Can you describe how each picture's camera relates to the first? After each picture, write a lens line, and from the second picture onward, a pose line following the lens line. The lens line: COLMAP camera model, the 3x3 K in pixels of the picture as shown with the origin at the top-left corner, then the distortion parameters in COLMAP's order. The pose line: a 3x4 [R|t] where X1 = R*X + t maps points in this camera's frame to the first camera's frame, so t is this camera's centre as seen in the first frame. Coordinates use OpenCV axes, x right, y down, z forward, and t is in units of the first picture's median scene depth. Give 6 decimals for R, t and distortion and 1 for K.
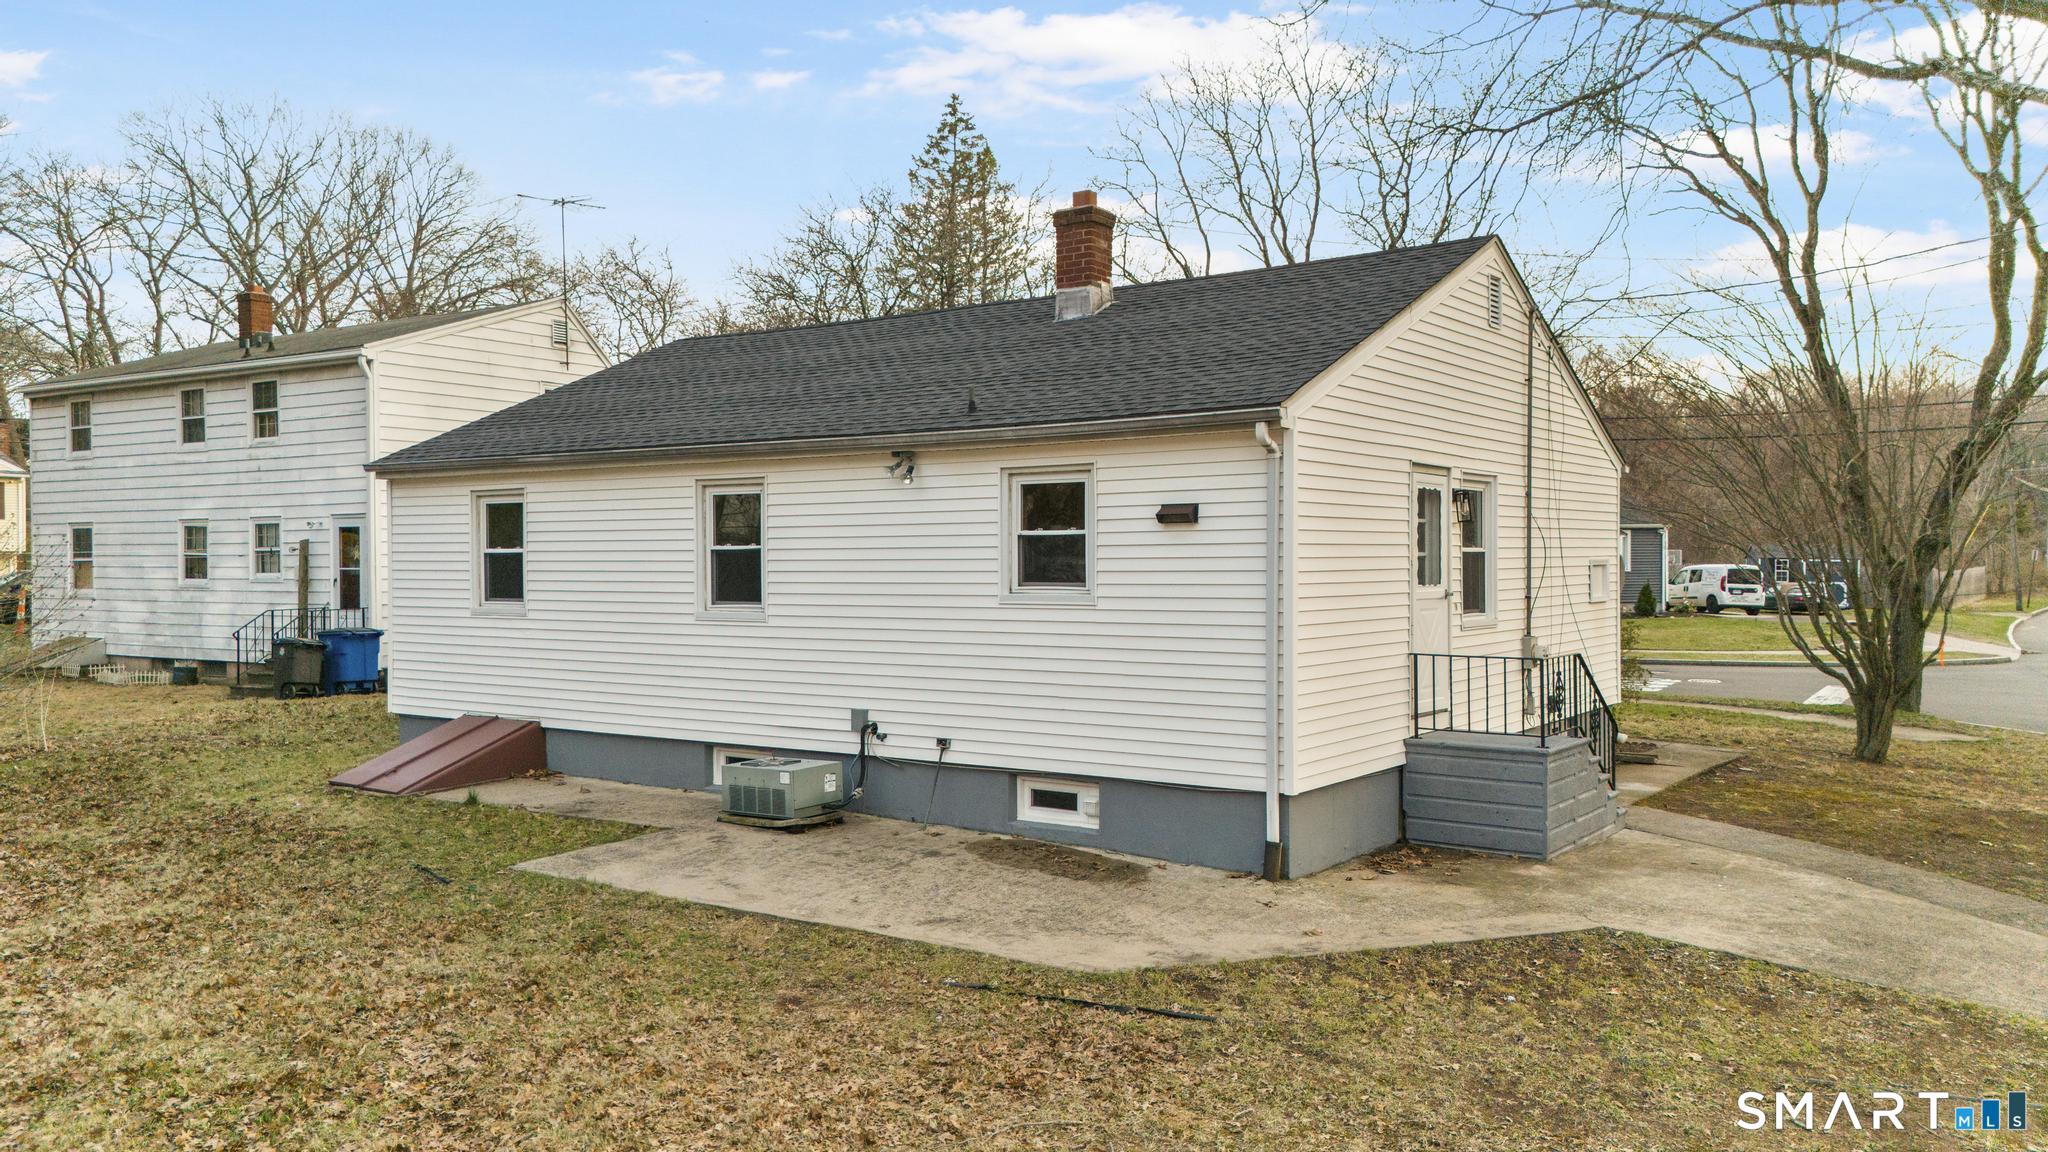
lens RADIAL K [[1541.7, 0, 1024.0], [0, 1541.7, 576.0], [0, 0, 1]] dist [0.047968, -0.002227]
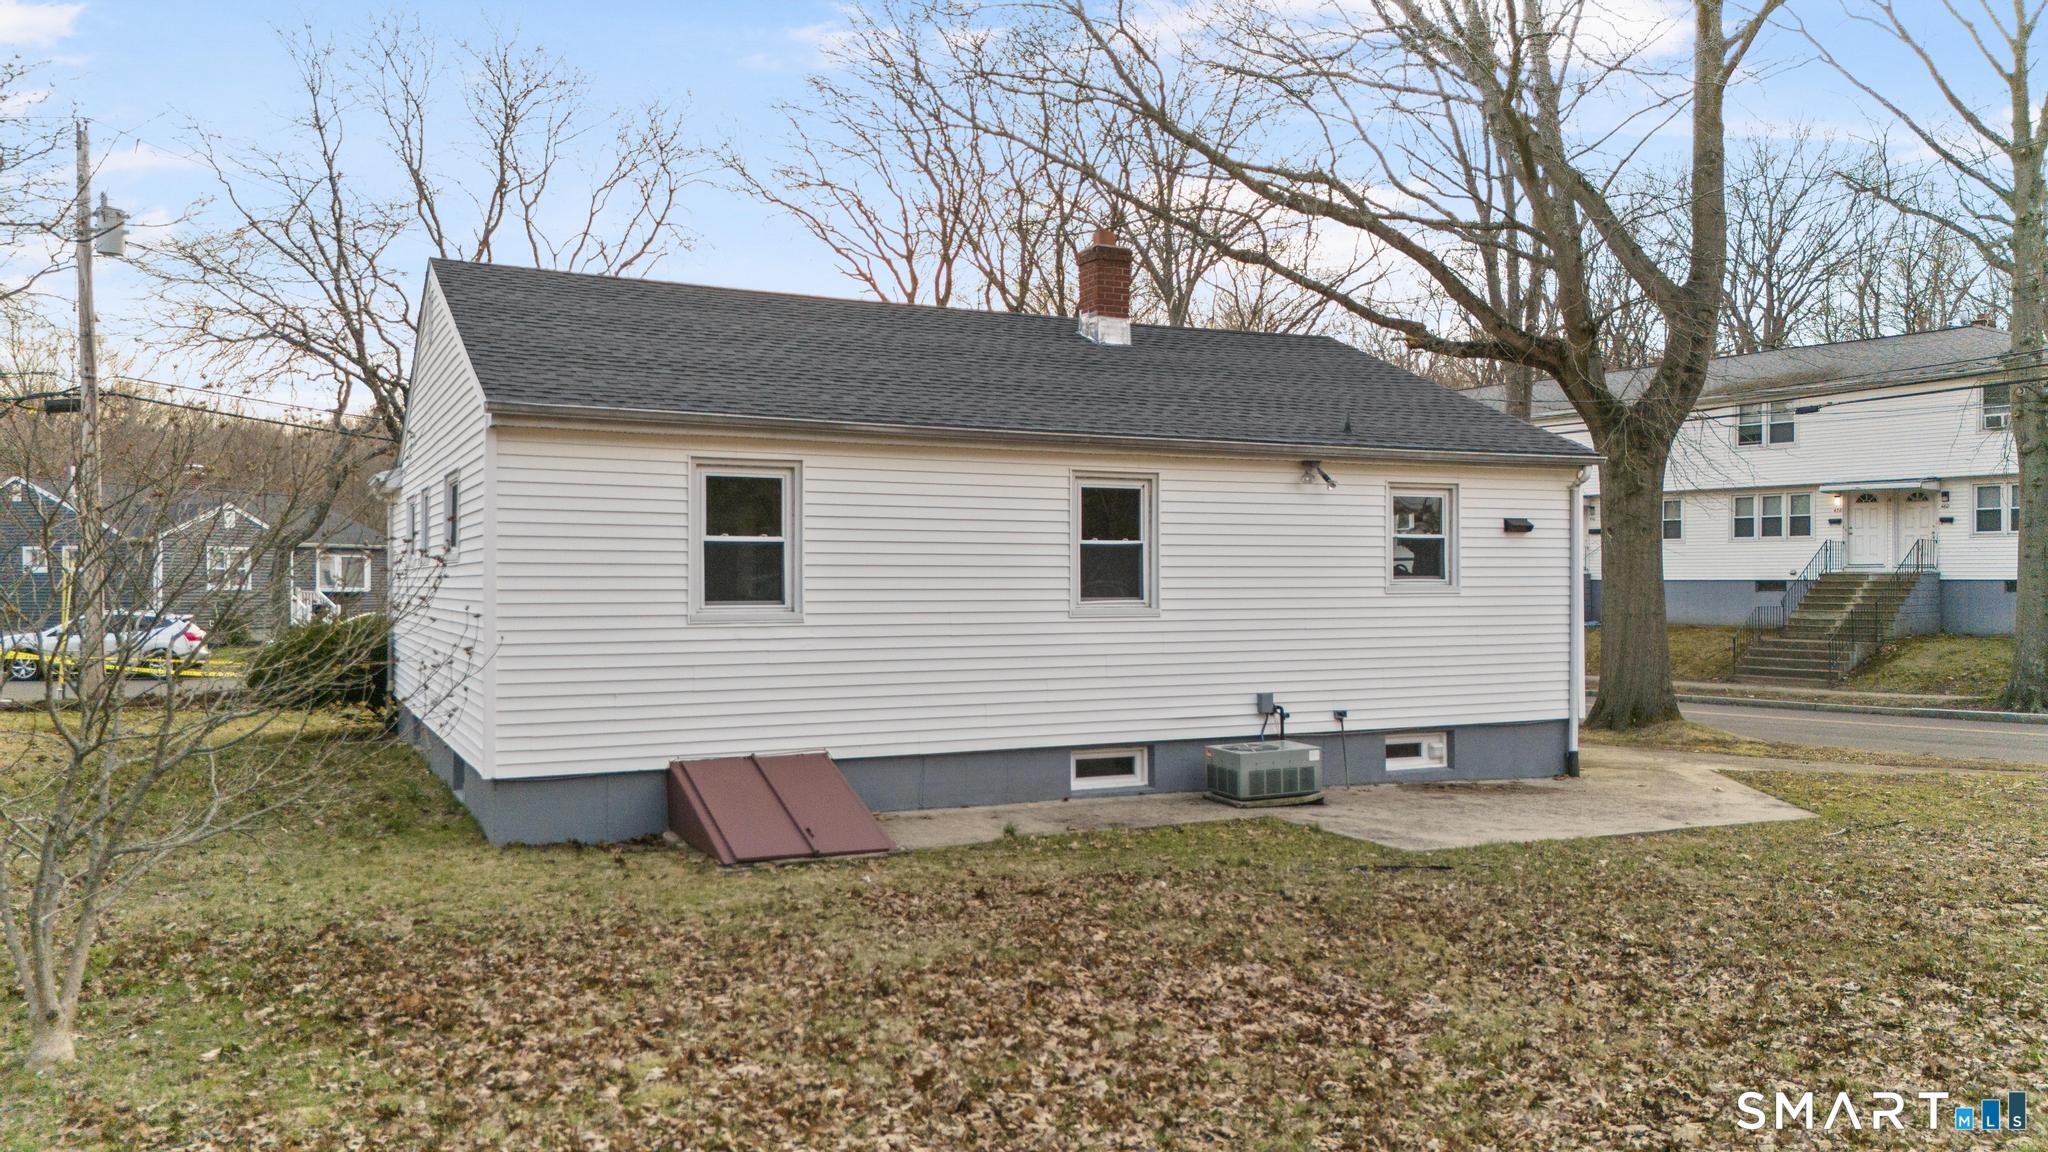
lens RADIAL K [[1541.7, 0, 1024.0], [0, 1541.7, 576.0], [0, 0, 1]] dist [0.047968, -0.002227]
pose [[0.481365, 0.000175, 0.876520, -1.108958], [0.002340, 0.999996, -0.001485, 0.004327], [-0.876517, 0.002766, 0.481363, 0.599994]]
